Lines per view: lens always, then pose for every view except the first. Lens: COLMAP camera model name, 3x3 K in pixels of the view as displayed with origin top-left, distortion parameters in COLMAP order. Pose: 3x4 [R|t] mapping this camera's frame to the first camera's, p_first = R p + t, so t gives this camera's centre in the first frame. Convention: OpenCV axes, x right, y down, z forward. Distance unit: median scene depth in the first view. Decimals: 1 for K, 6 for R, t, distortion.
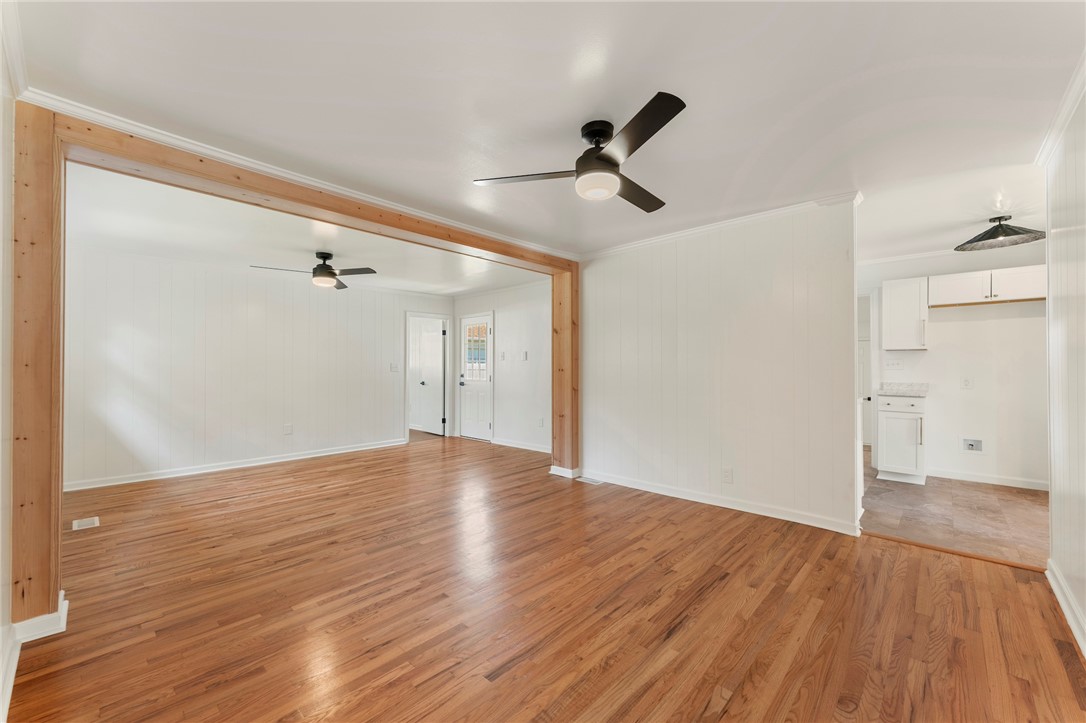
lens RADIAL K [[435.8, 0, 545.8], [0, 435.8, 363.8], [0, 0, 1]] dist [0.002602, -0.000384]
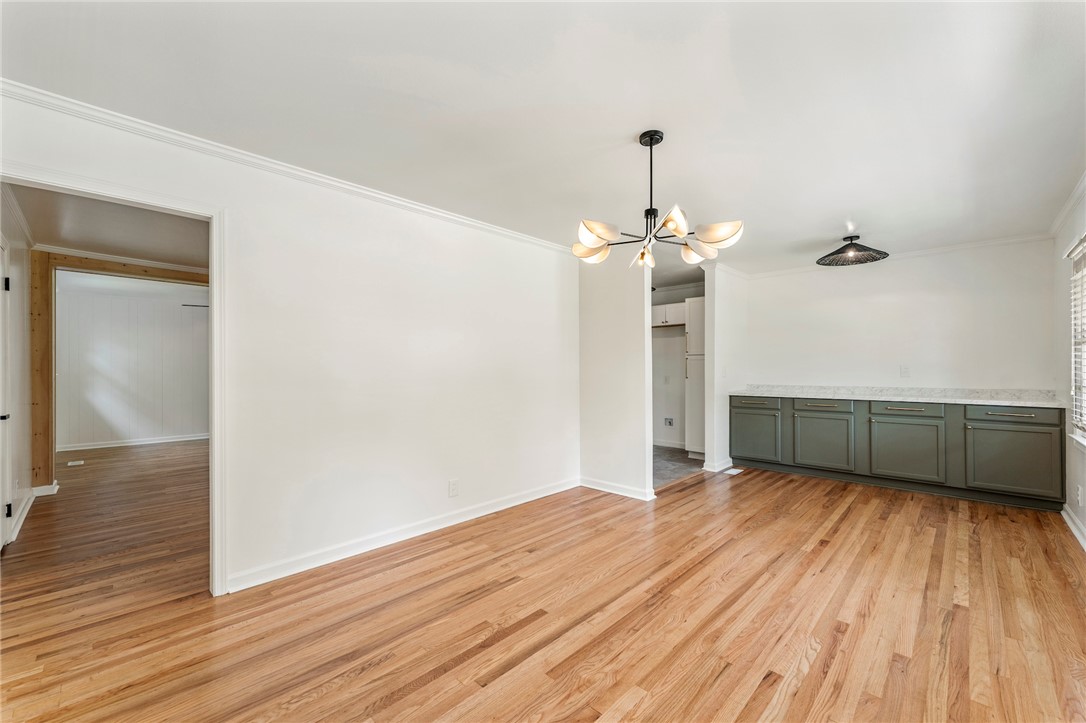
lens RADIAL K [[435.8, 0, 546.5], [0, 435.8, 364.3], [0, 0, 1]] dist [0.002602, -0.000384]
pose [[0.999731, -0.006973, -0.022136, 0.917690], [0.007085, 0.999963, 0.004971, -0.015052], [0.022100, -0.005127, 0.999743, -0.735468]]
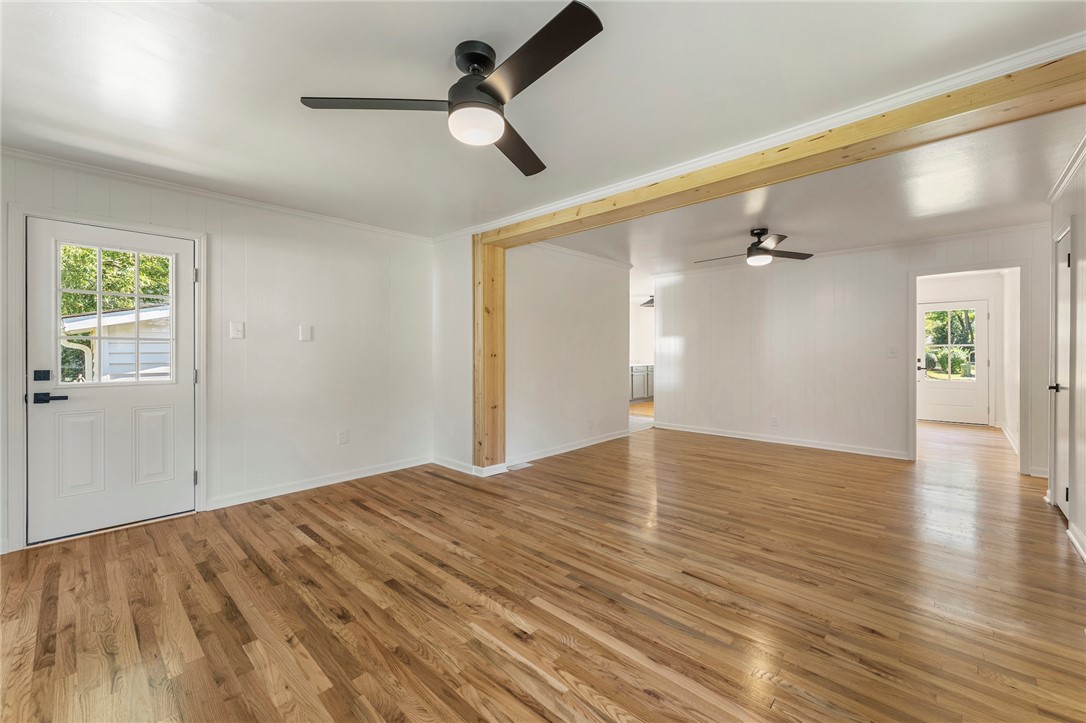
lens RADIAL K [[435.8, 0, 540.7], [0, 435.8, 355.6], [0, 0, 1]] dist [0.002602, -0.000384]
pose [[0.012208, -0.007577, 0.999897, -1.364145], [-0.006833, 0.999947, 0.007661, 0.011308], [-0.999902, -0.006926, 0.012156, 1.438258]]
